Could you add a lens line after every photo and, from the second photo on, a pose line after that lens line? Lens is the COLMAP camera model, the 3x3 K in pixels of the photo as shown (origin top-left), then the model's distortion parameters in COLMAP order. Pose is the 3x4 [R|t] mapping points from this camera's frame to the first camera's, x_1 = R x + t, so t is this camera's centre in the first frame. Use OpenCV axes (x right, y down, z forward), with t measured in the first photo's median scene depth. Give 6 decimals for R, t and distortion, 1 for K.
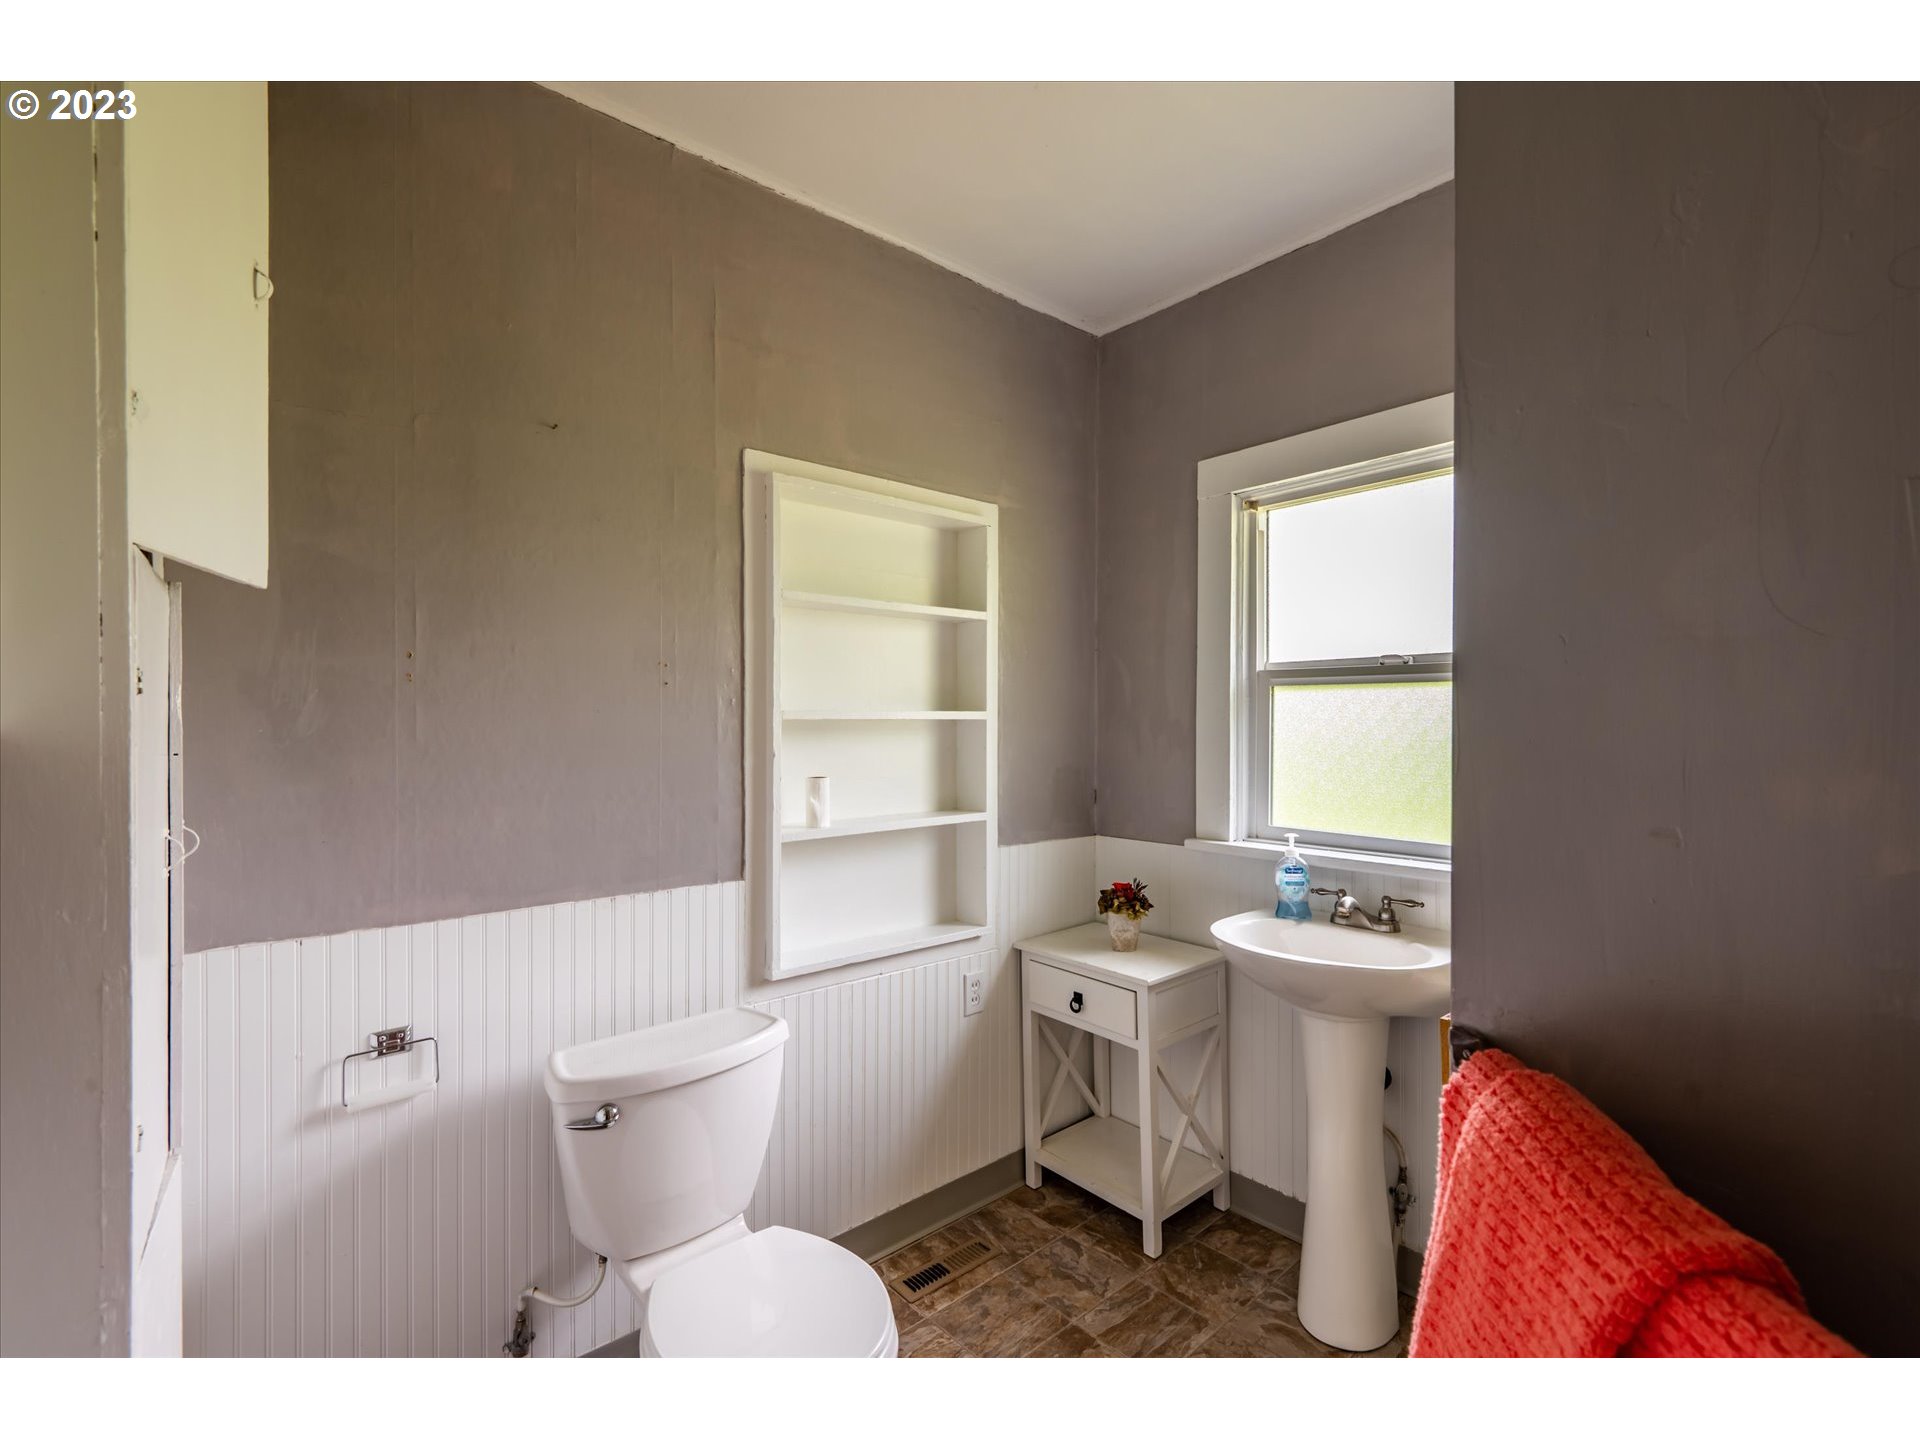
lens RADIAL K [[854.2, 0, 960.0], [0, 854.2, 720.0], [0, 0, 1]] dist [-0.000024, 0.000420]
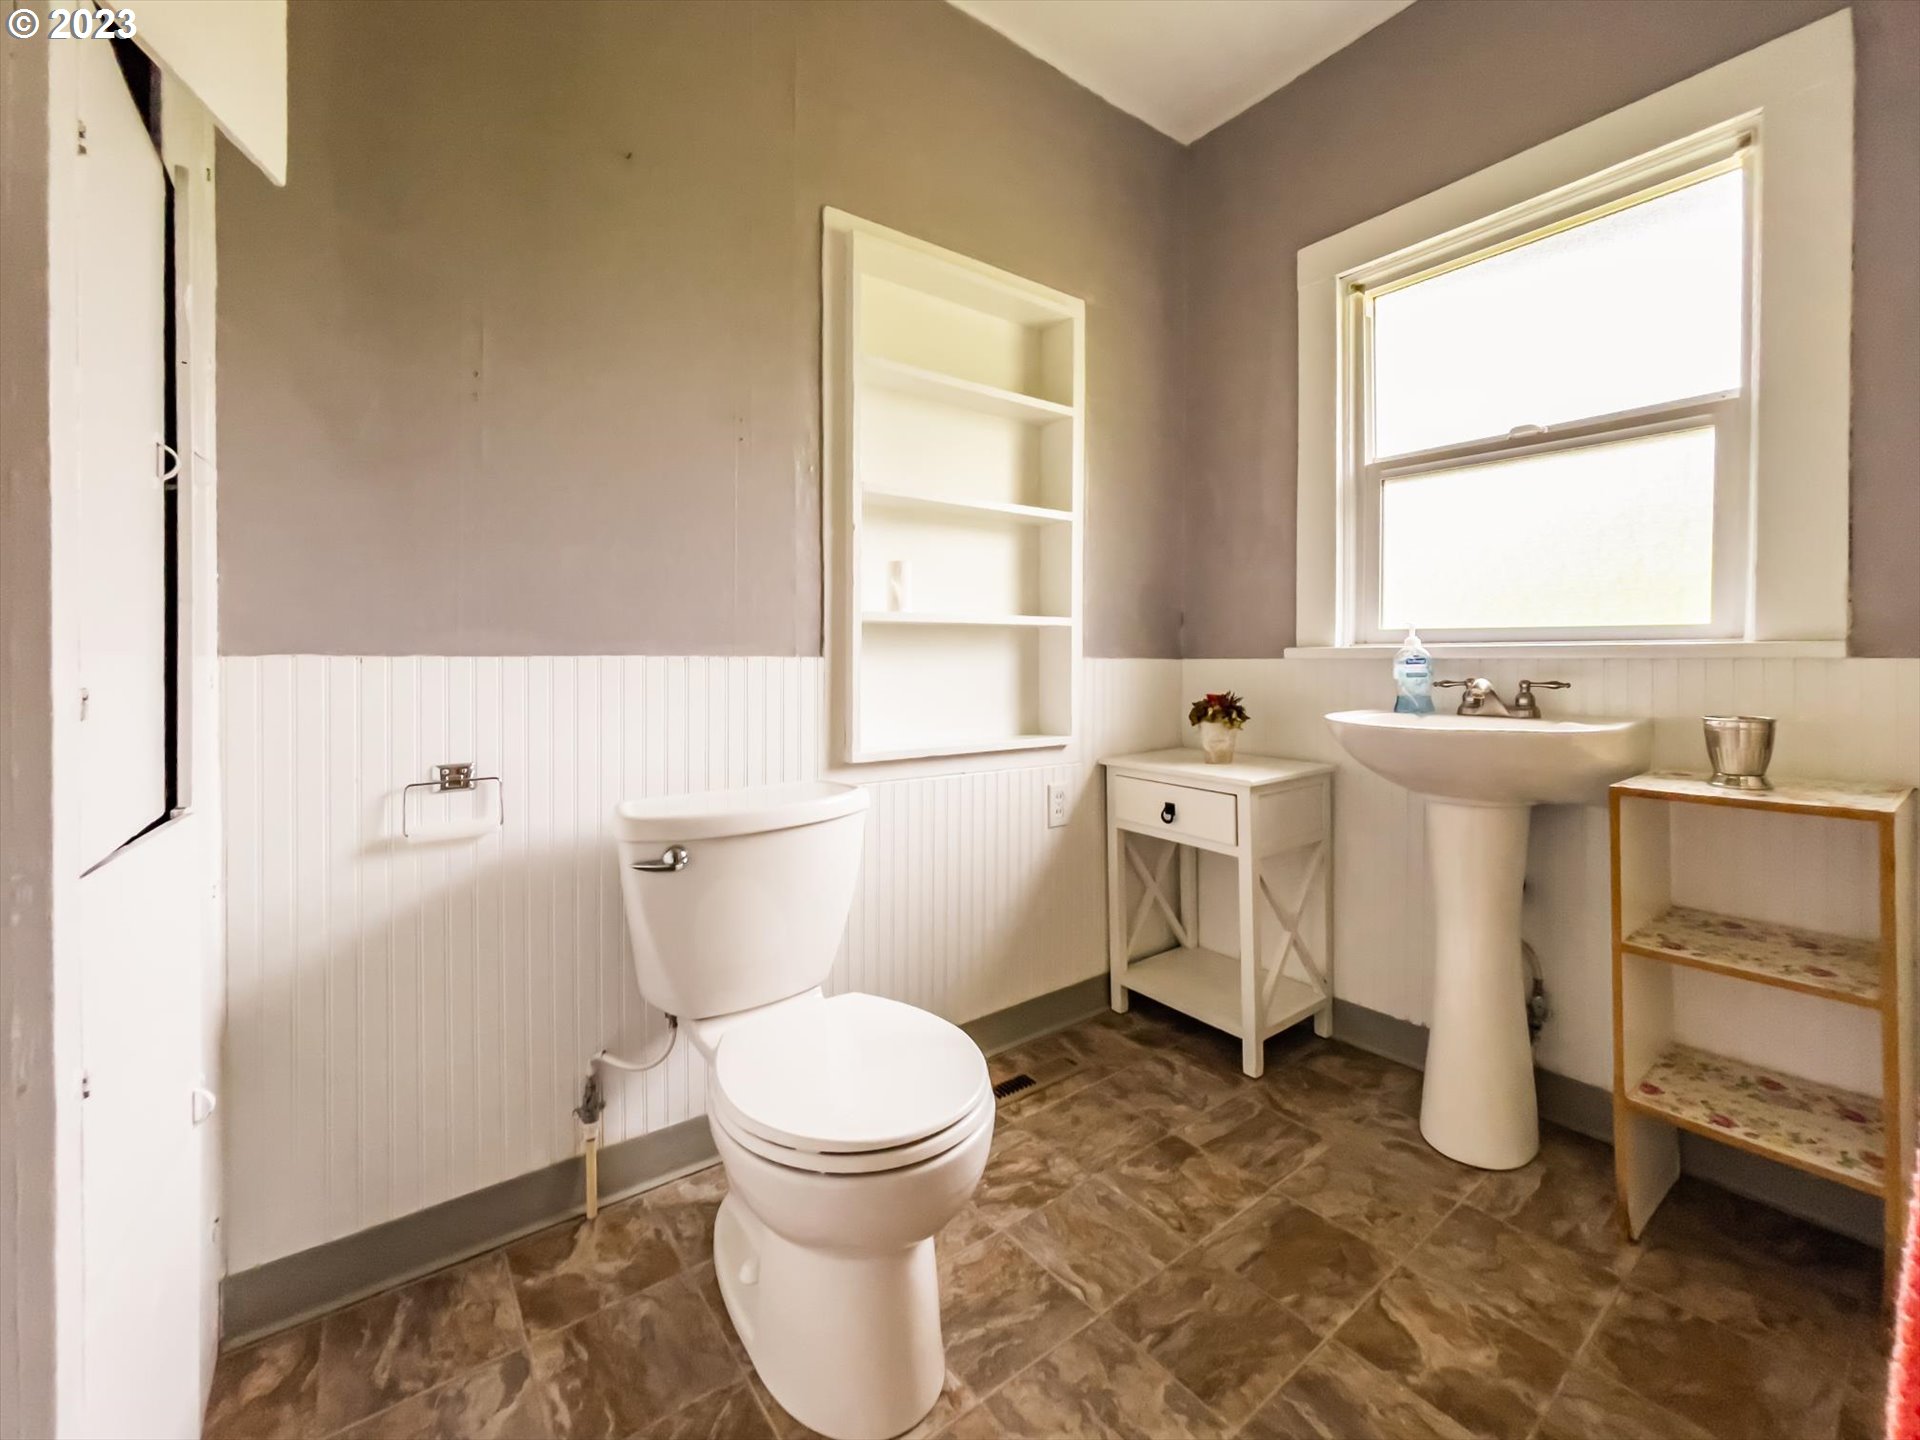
lens RADIAL K [[795.3, 0, 963.7], [0, 795.3, 655.0], [0, 0, 1]] dist [-0.016160, -0.000581]
pose [[0.997546, 0.003279, -0.069935, -0.030940], [-0.002987, 0.999986, 0.004292, 0.164128], [0.069948, -0.004073, 0.997542, 0.118126]]
